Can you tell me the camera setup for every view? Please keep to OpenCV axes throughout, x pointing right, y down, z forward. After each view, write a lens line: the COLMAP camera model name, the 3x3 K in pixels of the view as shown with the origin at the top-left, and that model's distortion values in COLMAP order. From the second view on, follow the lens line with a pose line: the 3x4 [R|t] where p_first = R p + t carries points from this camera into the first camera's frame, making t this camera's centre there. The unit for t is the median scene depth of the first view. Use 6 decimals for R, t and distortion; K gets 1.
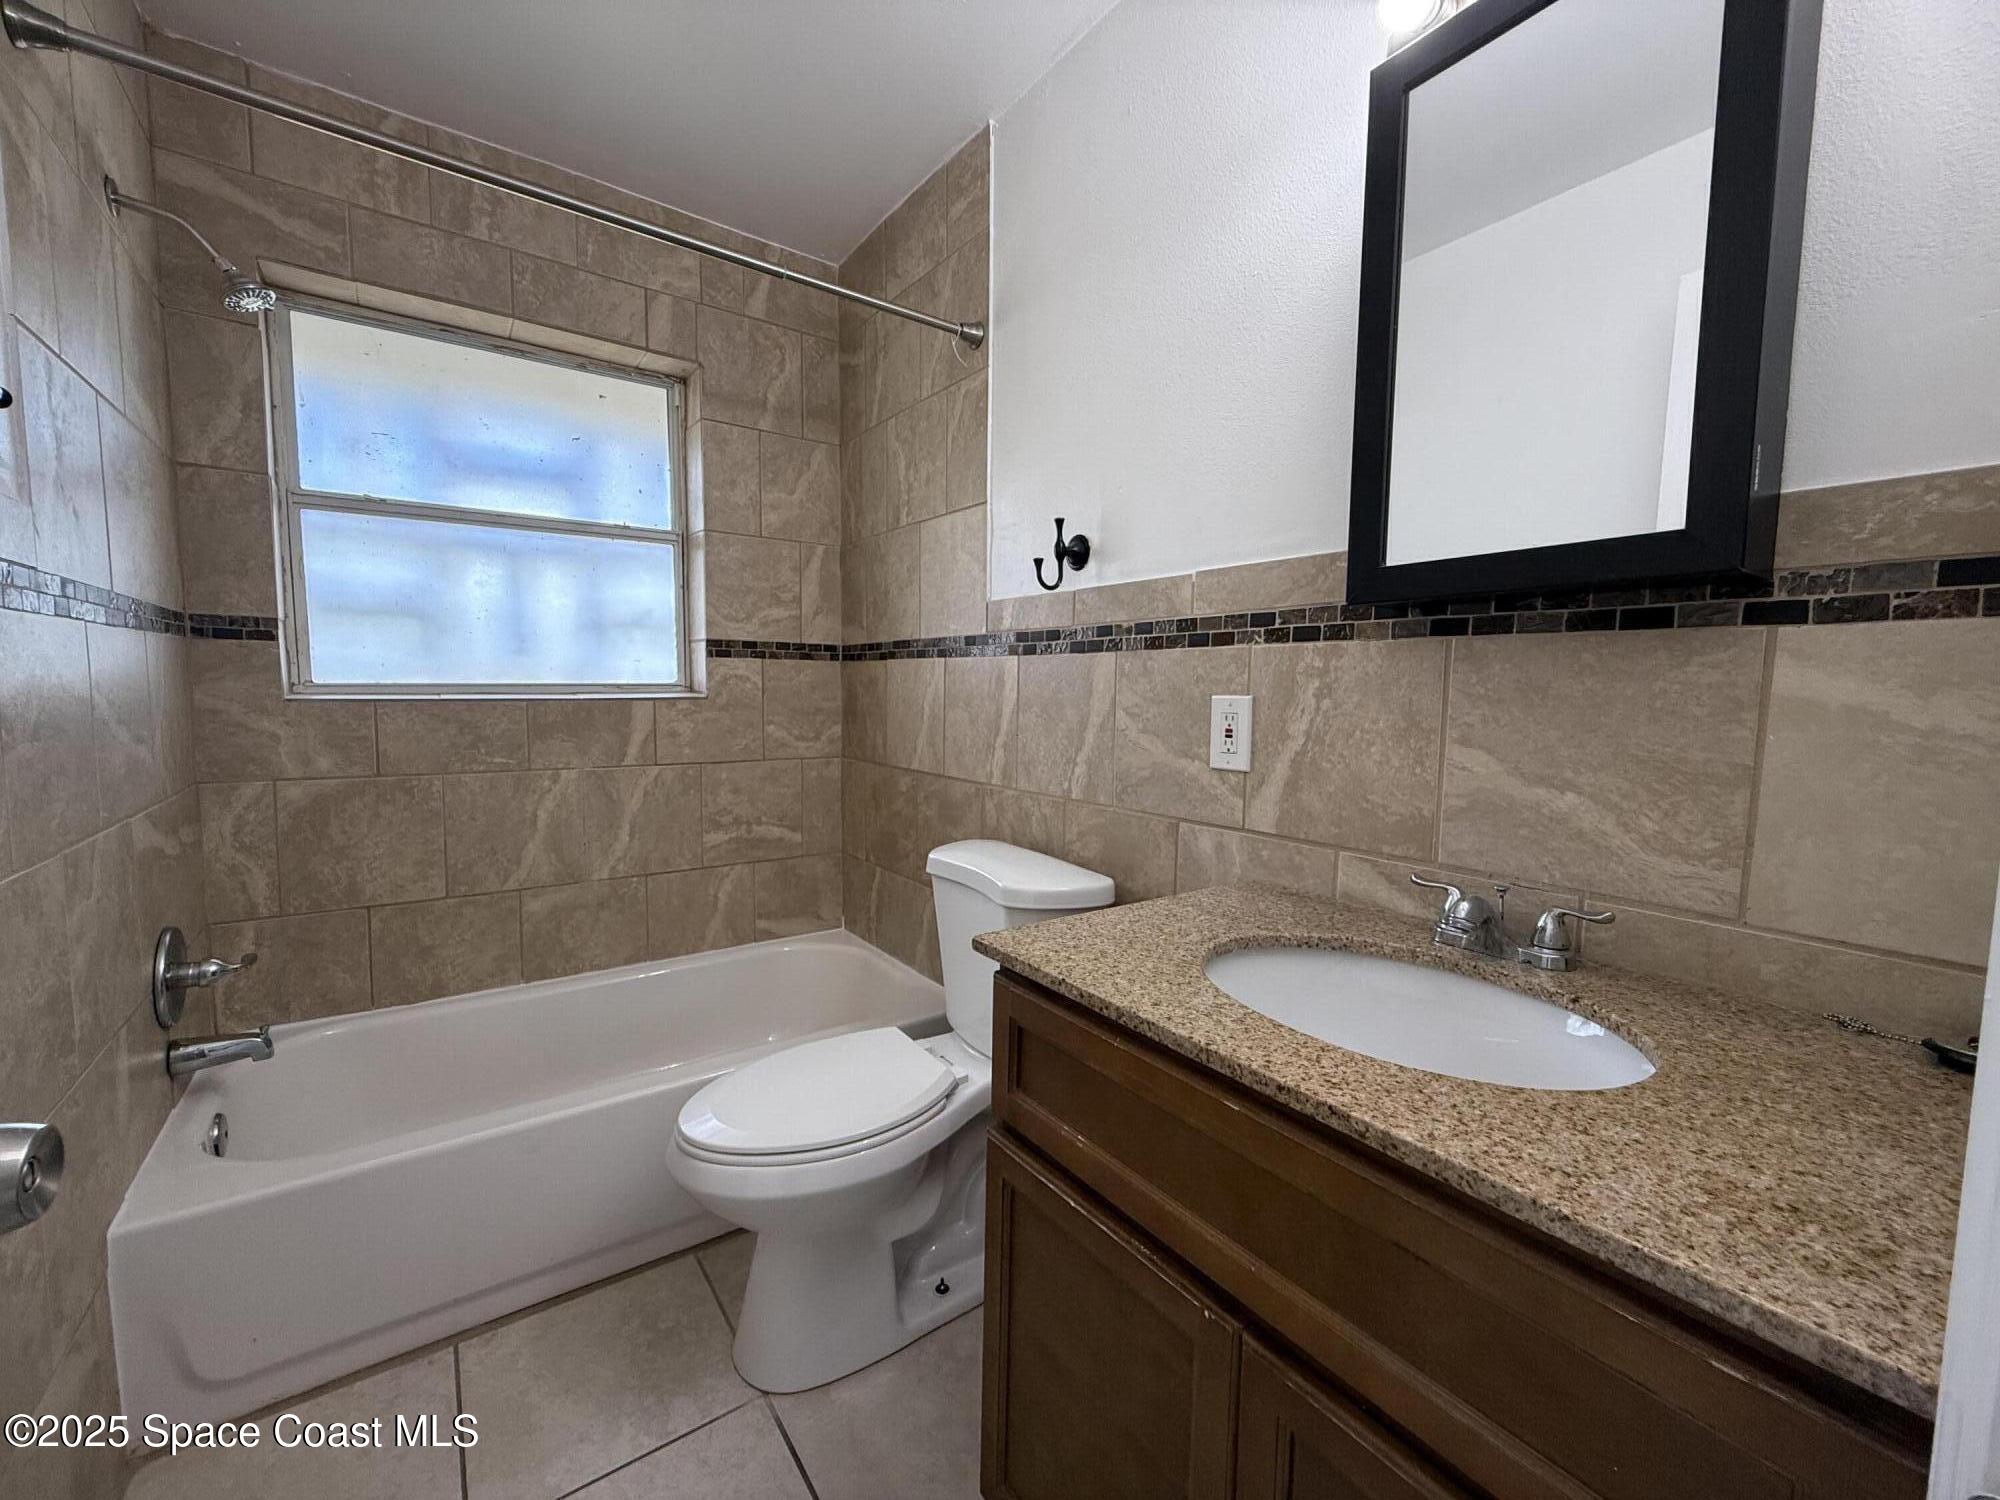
lens RADIAL K [[787.0, 0, 997.1], [0, 787.0, 750.5], [0, 0, 1]] dist [-0.001995, 0.000301]
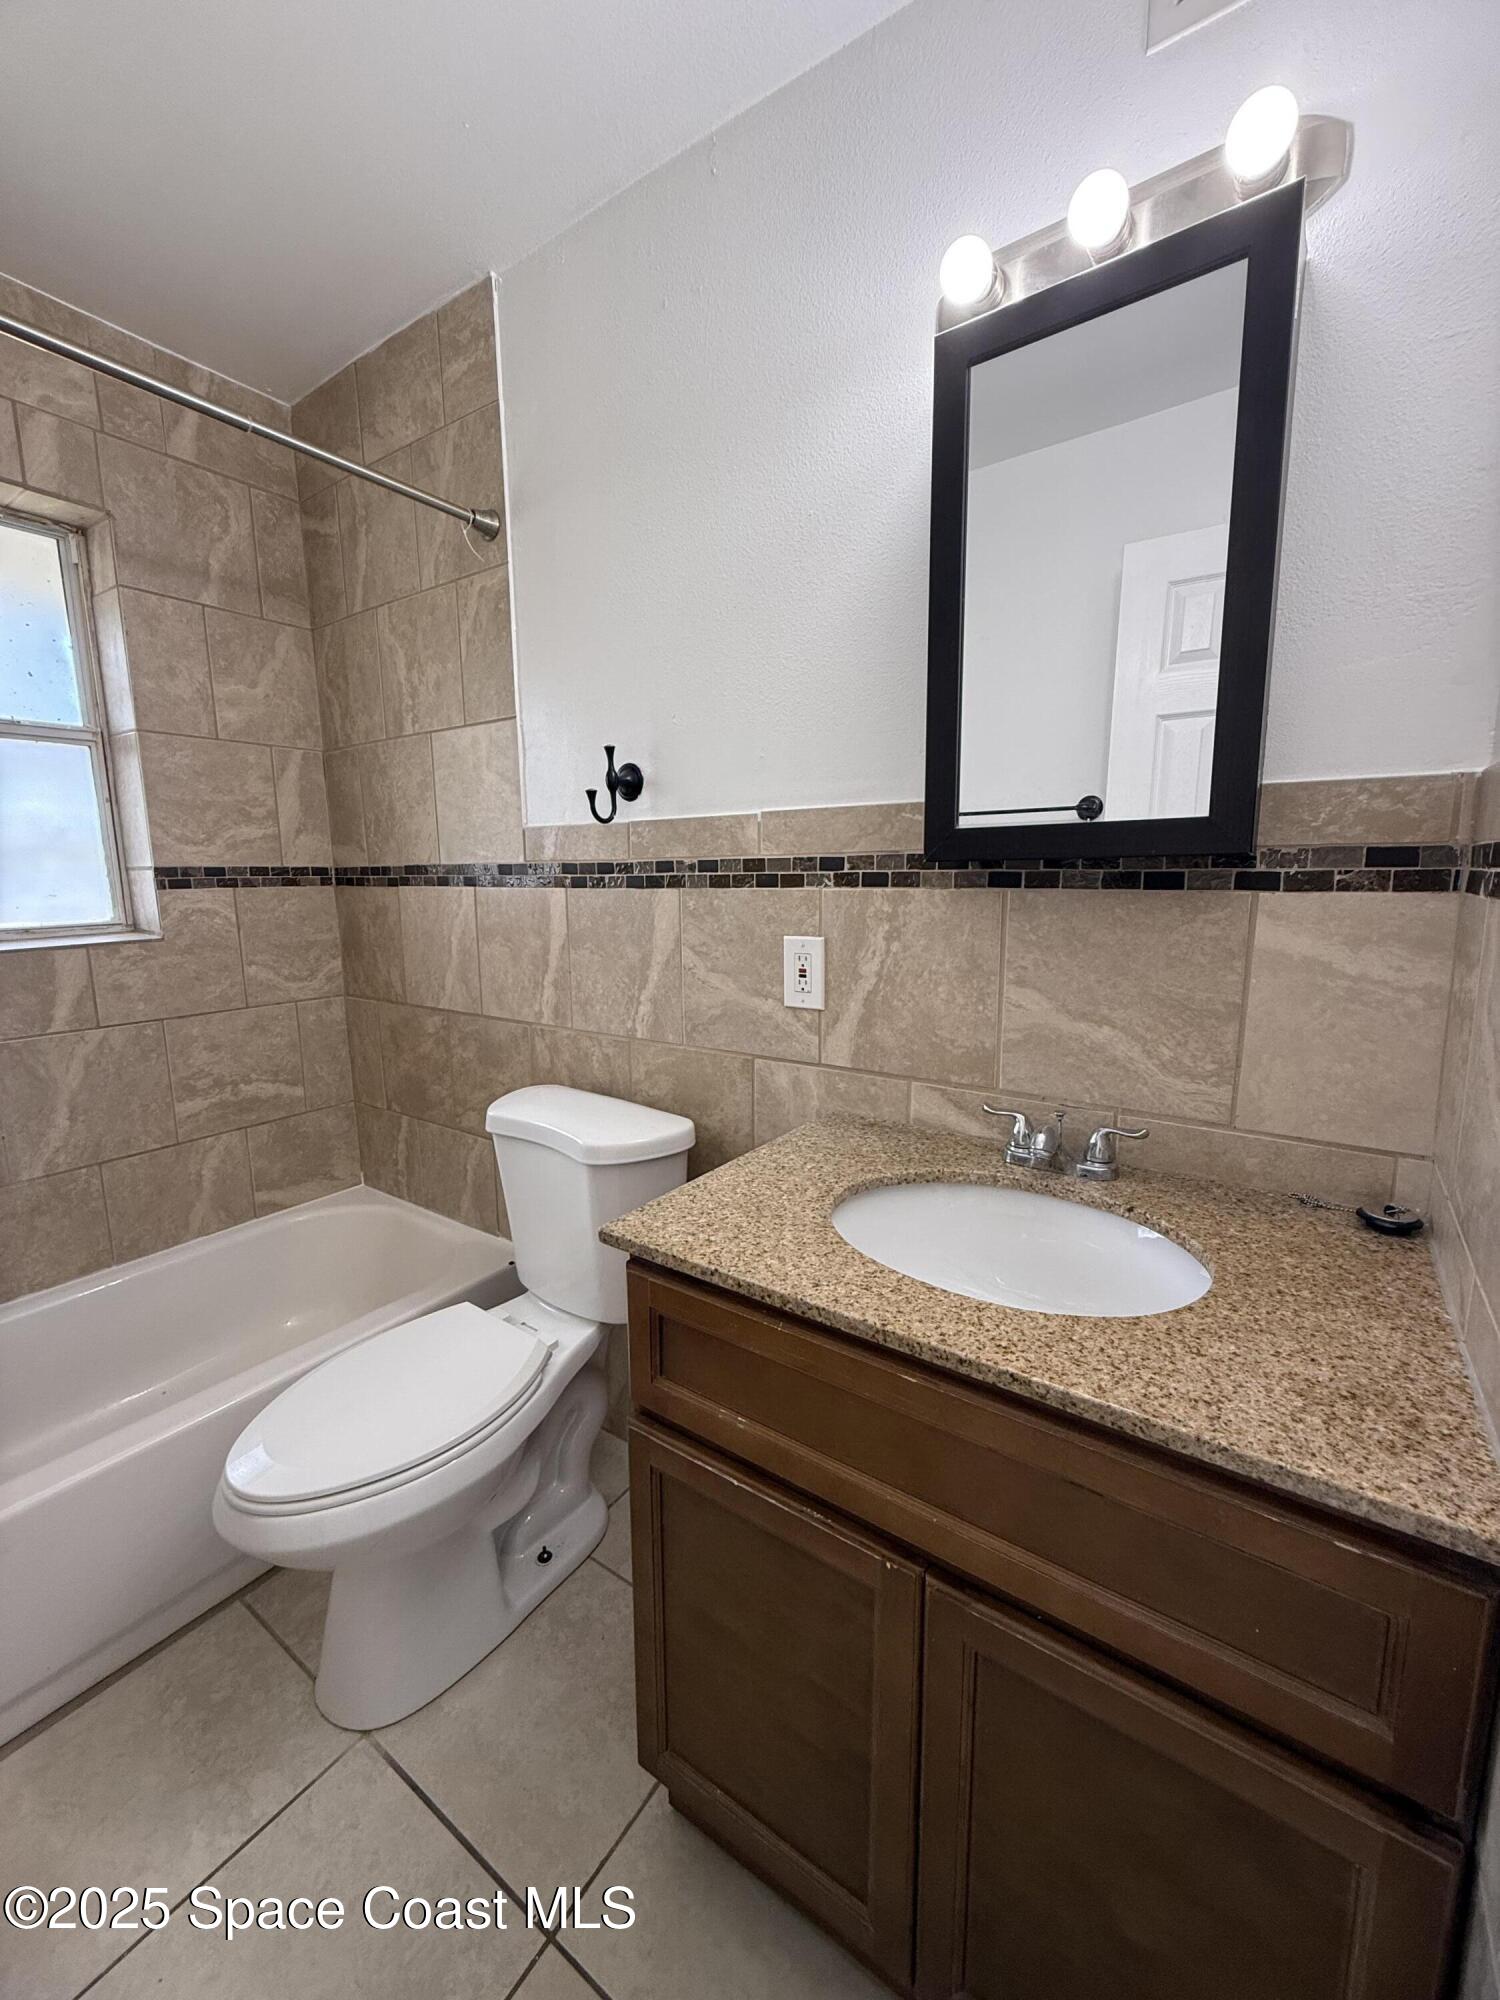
lens RADIAL K [[787.0, 0, 747.9], [0, 787.0, 992.9], [0, 0, 1]] dist [-0.001995, 0.000301]
pose [[0.944124, -0.071403, 0.321764, -0.106601], [0.048338, 0.995692, 0.079121, -0.081574], [-0.326027, -0.059147, 0.943508, 0.049348]]
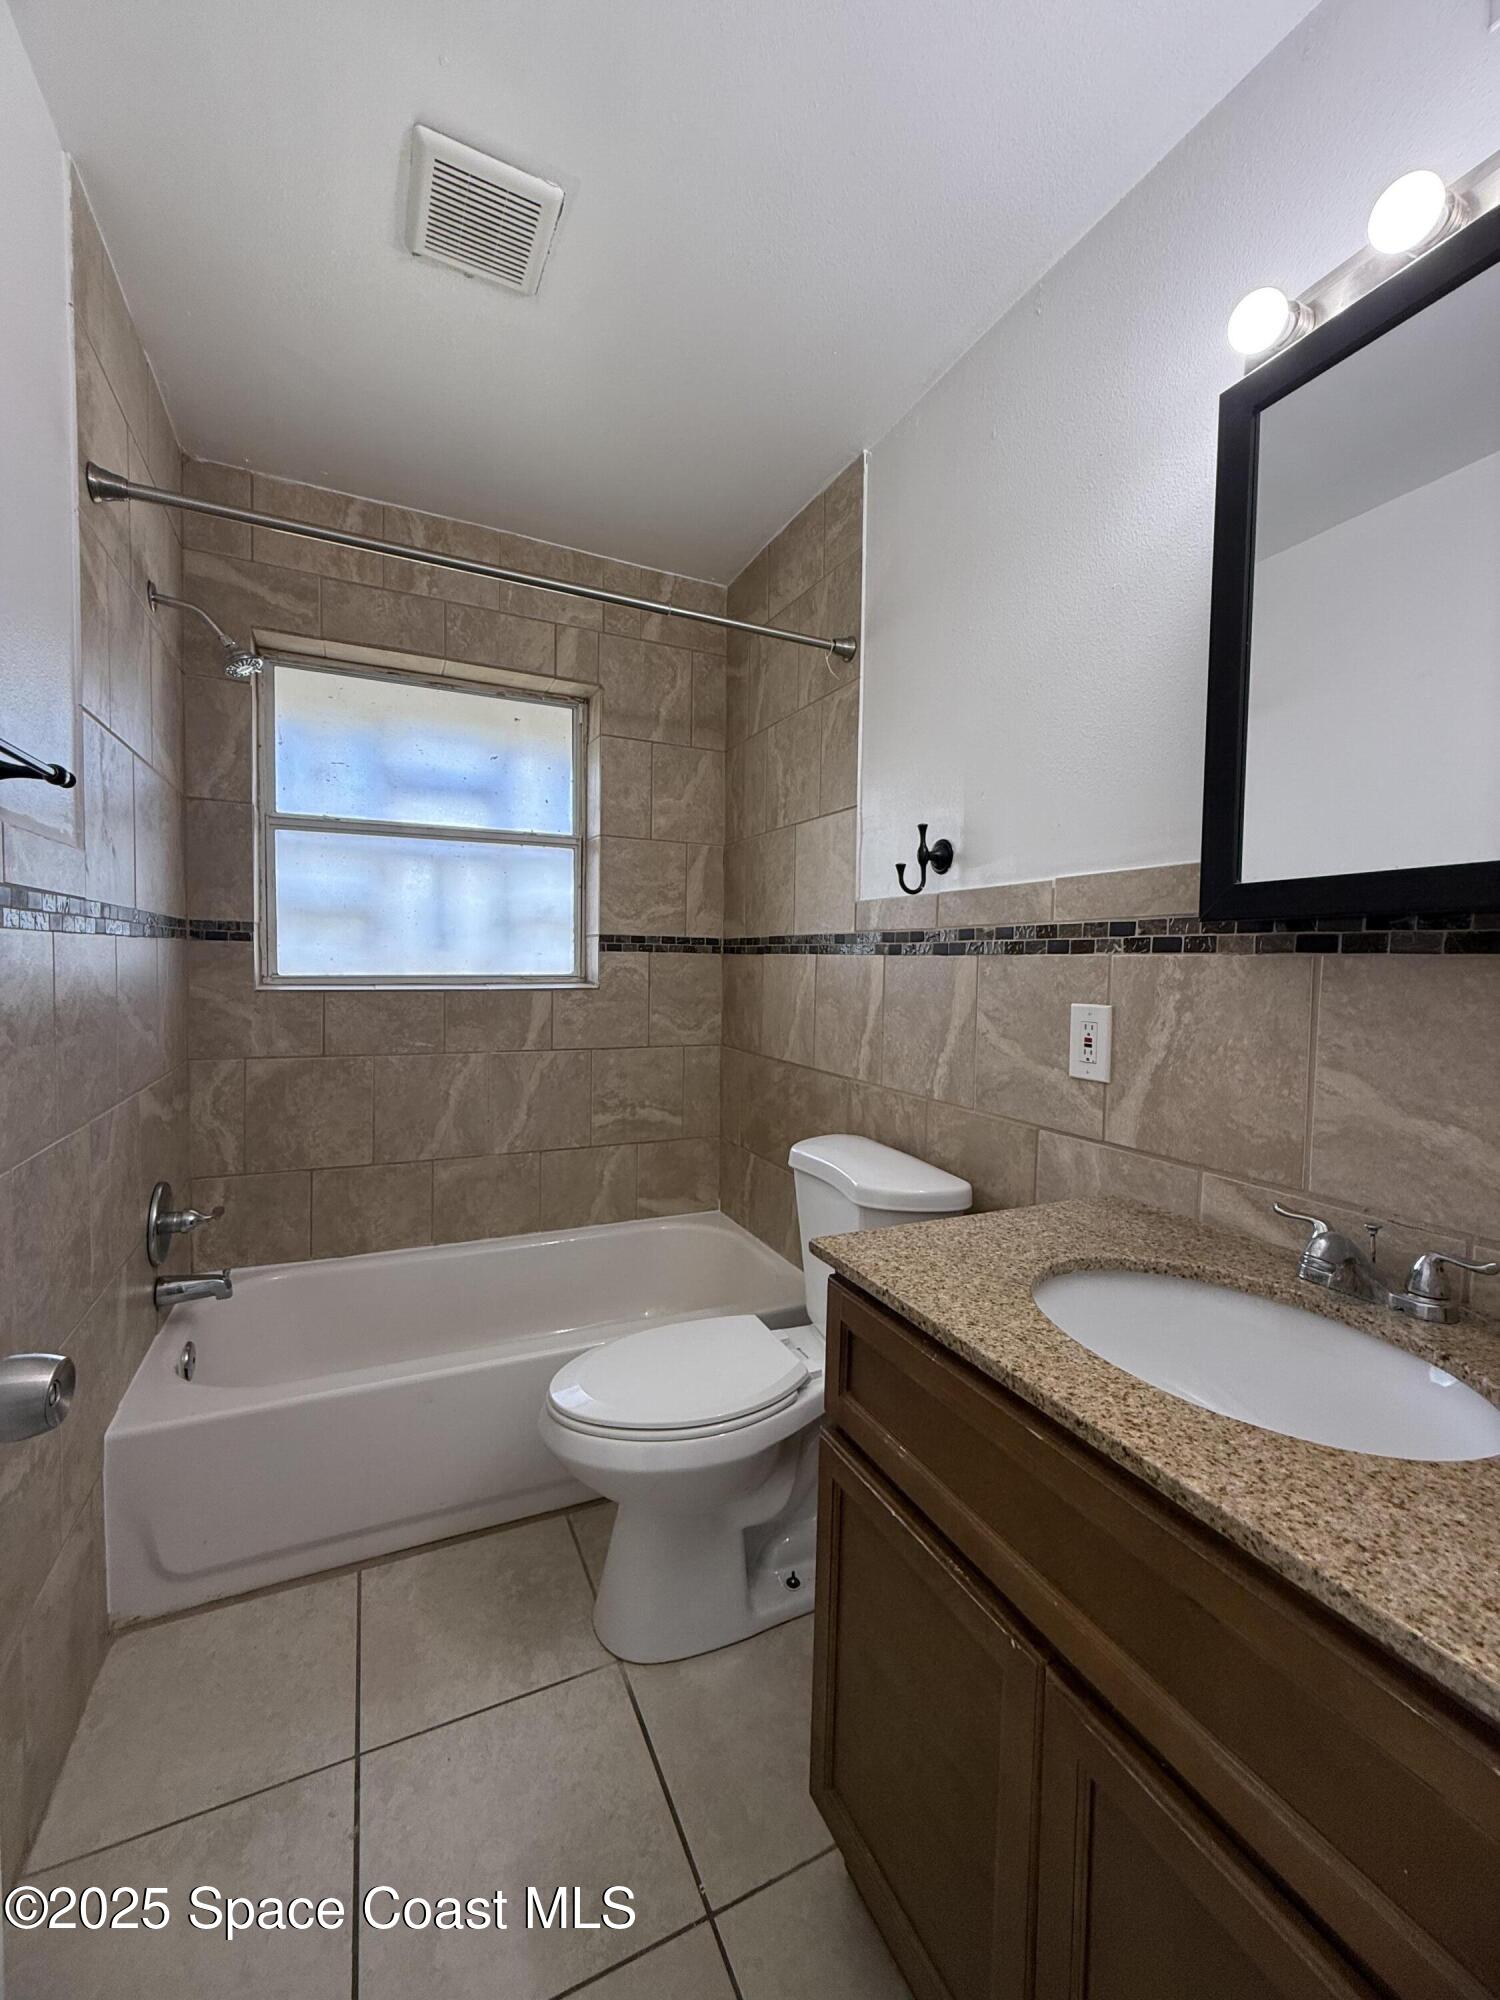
lens RADIAL K [[787.0, 0, 753.2], [0, 787.0, 993.1], [0, 0, 1]] dist [-0.001995, 0.000301]
pose [[0.984164, 0.012120, -0.176843, 0.055789], [-0.019861, 0.998917, -0.042070, -0.034266], [0.176142, 0.044916, 0.983340, -0.044644]]
